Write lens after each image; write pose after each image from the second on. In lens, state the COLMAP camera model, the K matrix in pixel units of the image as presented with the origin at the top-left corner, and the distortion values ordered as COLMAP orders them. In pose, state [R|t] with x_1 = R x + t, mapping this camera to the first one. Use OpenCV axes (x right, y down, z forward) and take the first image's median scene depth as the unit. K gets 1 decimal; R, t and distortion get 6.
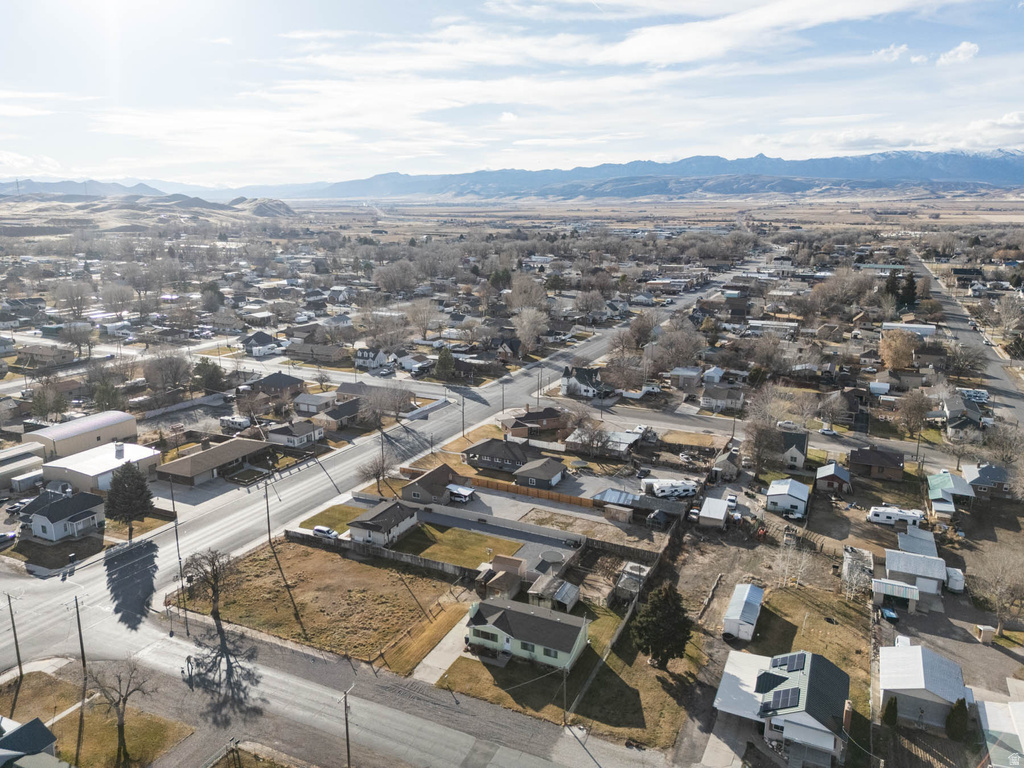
lens RADIAL K [[753.9, 0, 511.1], [0, 753.9, 374.0], [0, 0, 1]] dist [0.082681, -0.085978]
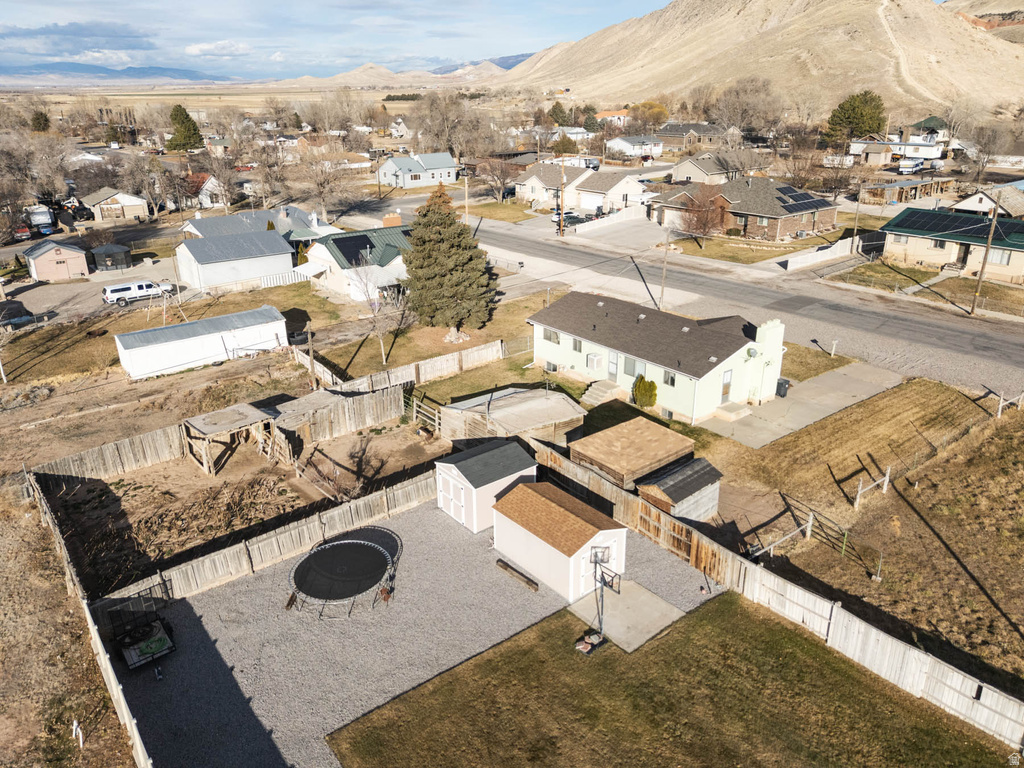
lens RADIAL K [[748.3, 0, 512.0], [0, 748.3, 384.0], [0, 0, 1]] dist [0.083104, -0.076271]
pose [[-0.889389, -0.168631, 0.424913, -0.073644], [0.104229, 0.830200, 0.547636, 0.059291], [-0.445111, 0.531349, -0.720794, 0.971700]]
